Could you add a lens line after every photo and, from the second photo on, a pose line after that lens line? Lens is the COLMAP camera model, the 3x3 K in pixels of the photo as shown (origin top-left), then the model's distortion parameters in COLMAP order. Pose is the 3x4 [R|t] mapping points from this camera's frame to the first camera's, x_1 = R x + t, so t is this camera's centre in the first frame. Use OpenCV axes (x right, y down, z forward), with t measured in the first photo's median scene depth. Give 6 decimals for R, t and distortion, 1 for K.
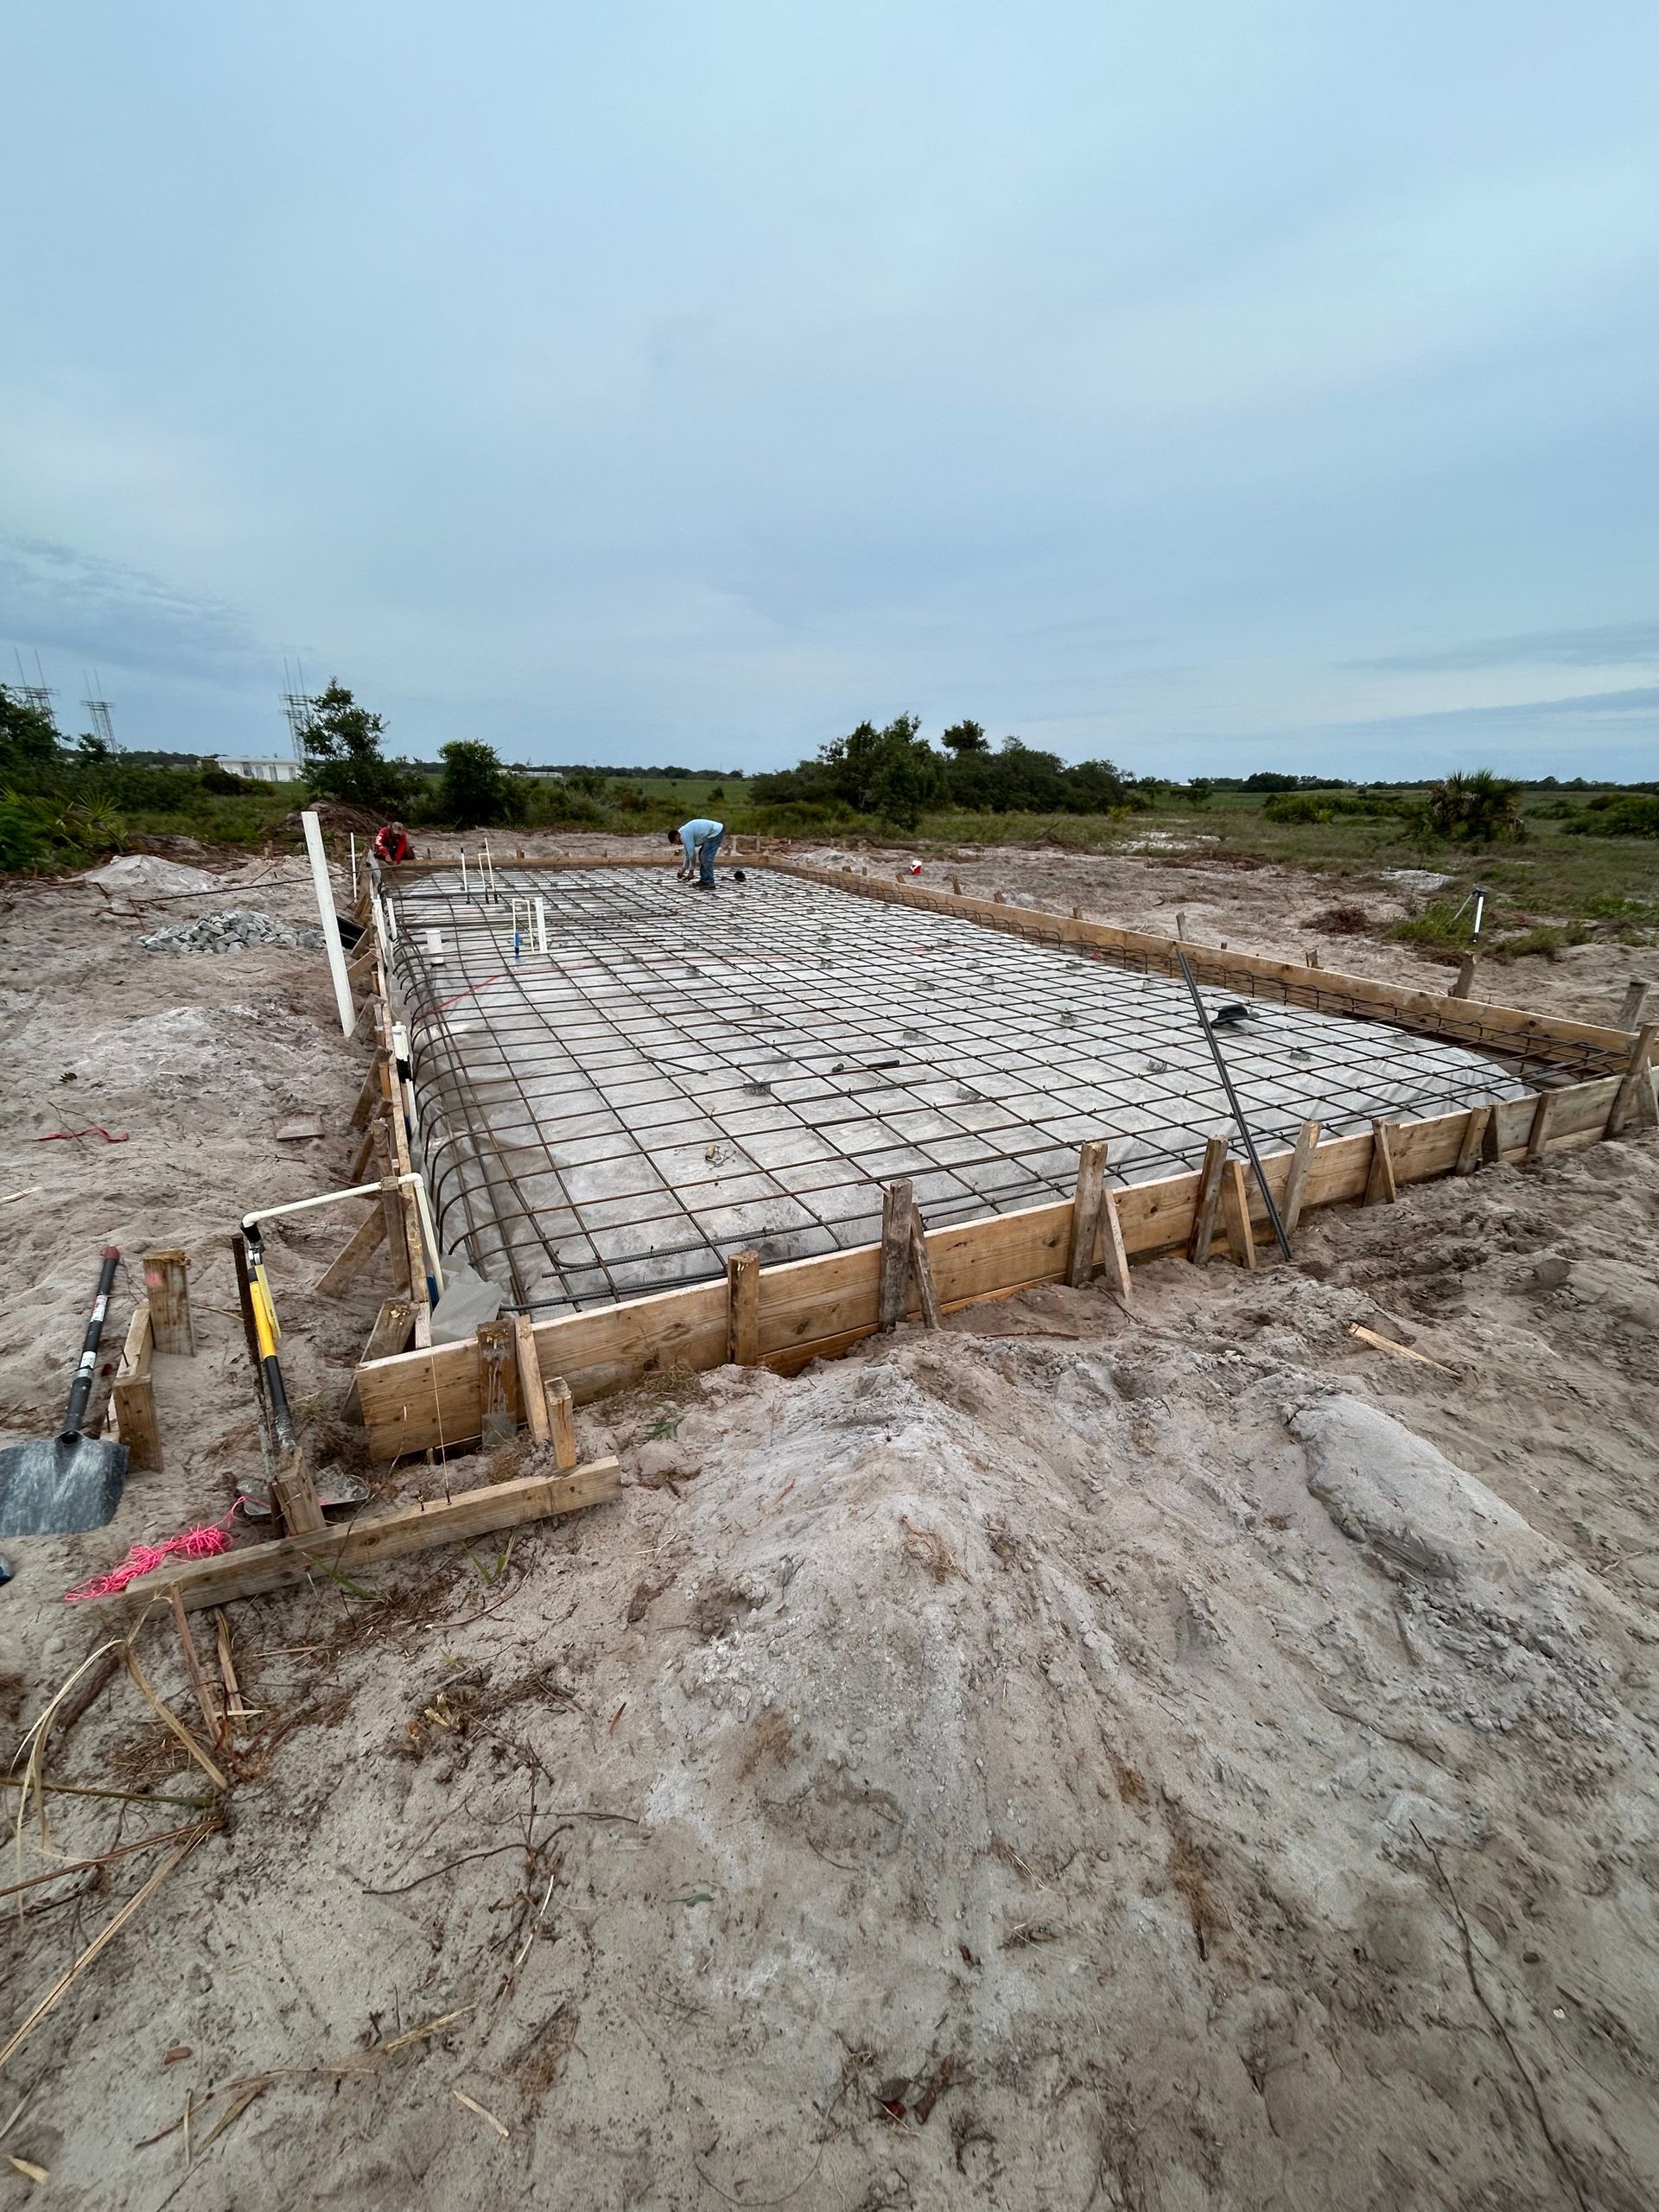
lens RADIAL K [[889.5, 0, 822.7], [0, 889.5, 1104.7], [0, 0, 1]] dist [-0.001844, 0.000748]
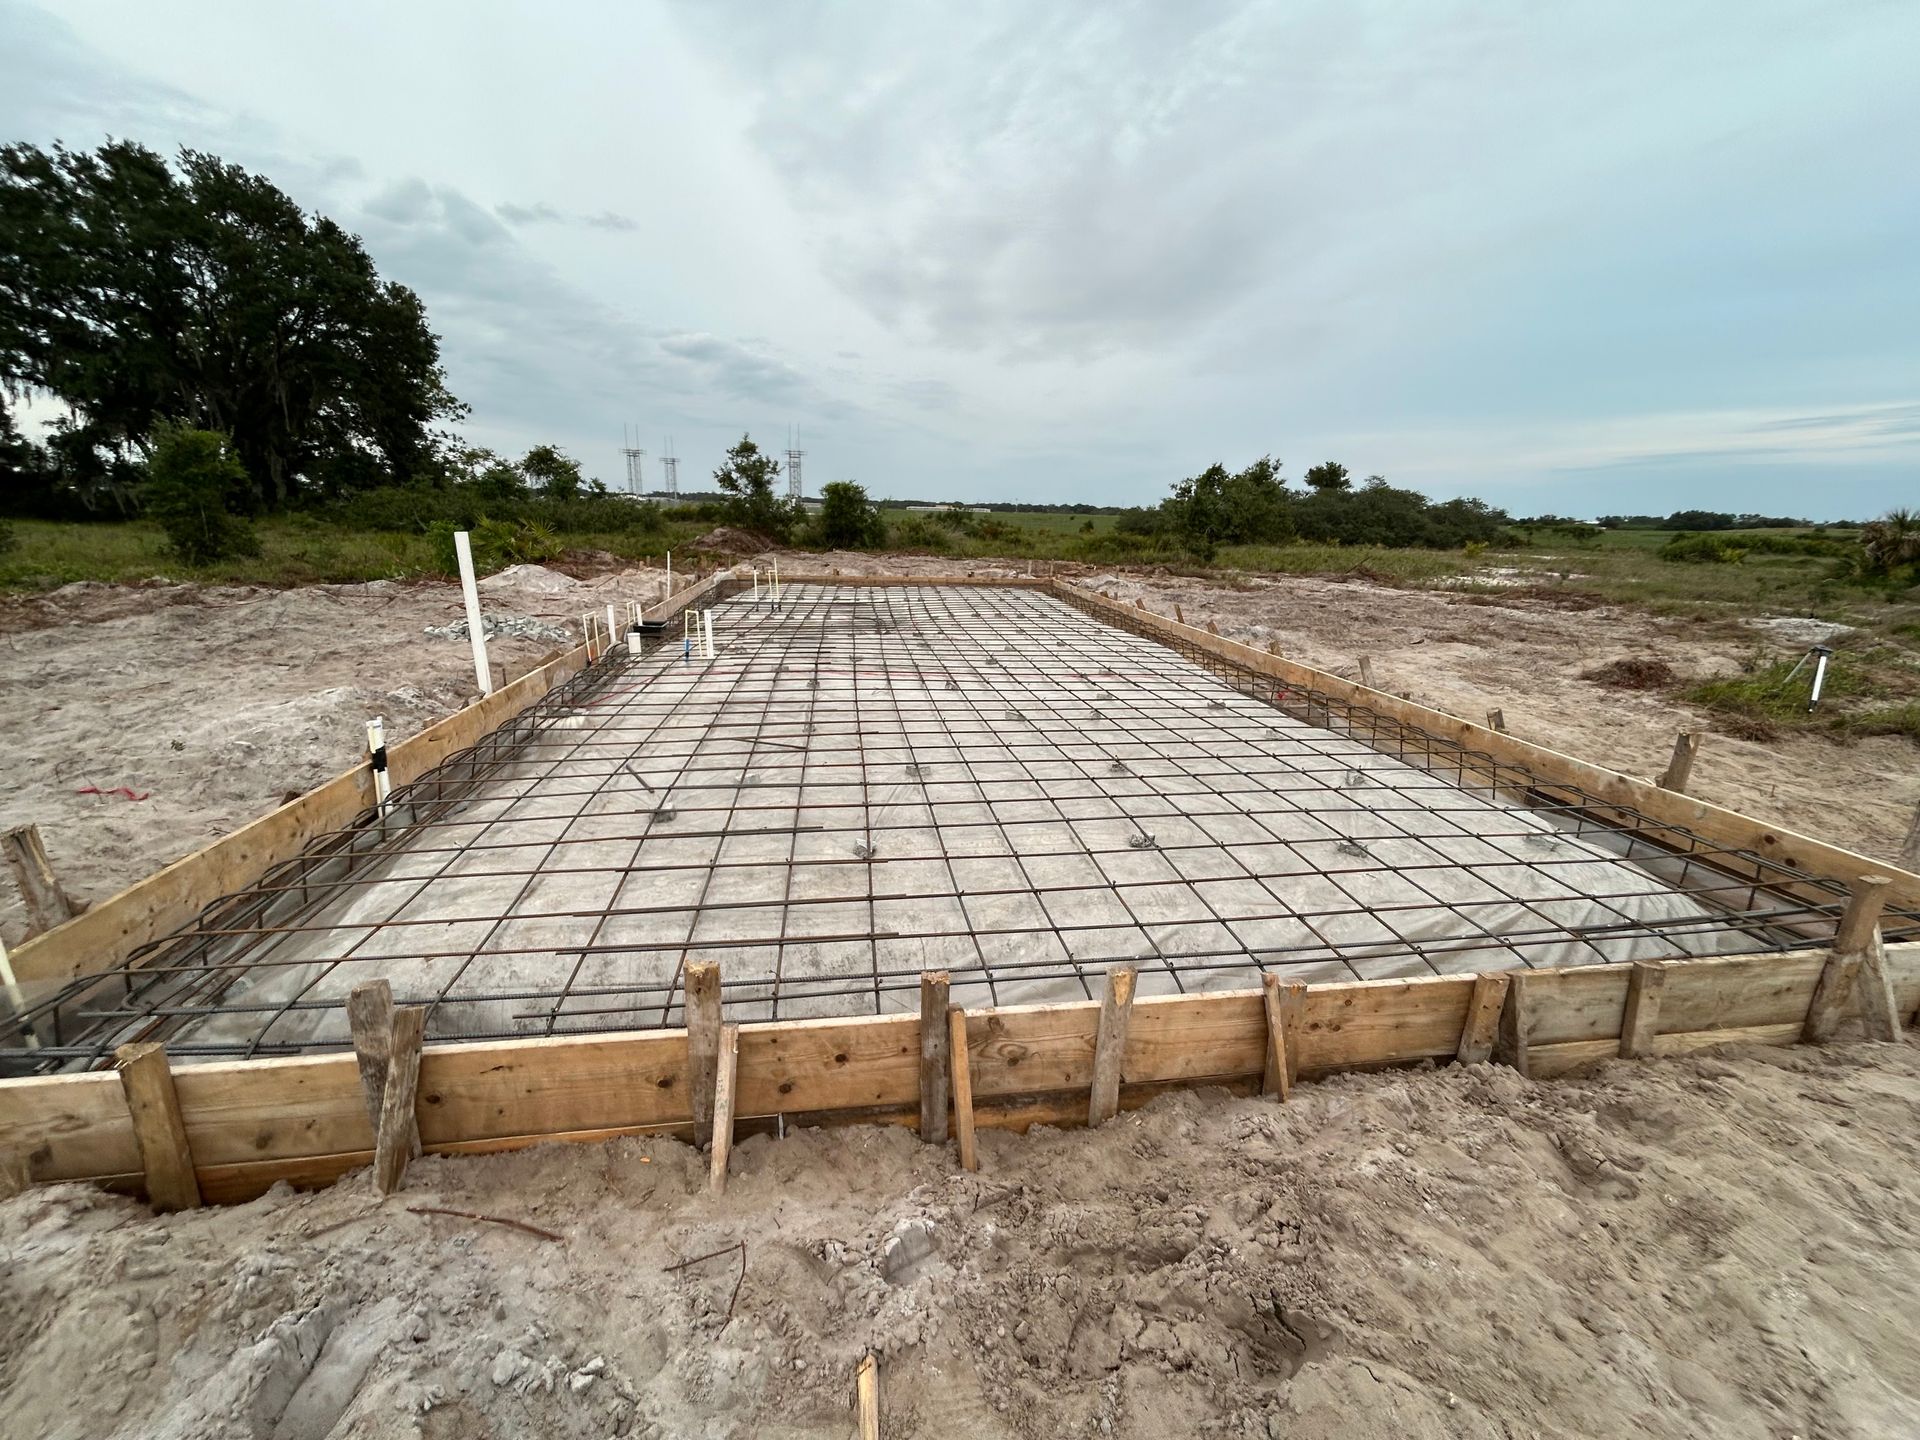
lens RADIAL K [[772.1, 0, 961.3], [0, 772.1, 720.3], [0, 0, 1]] dist [-0.001844, 0.000748]
pose [[0.953073, 0.082747, -0.291211, 0.105376], [-0.108650, 0.991329, -0.073903, -0.020964], [0.282571, 0.102075, 0.953800, 0.063501]]
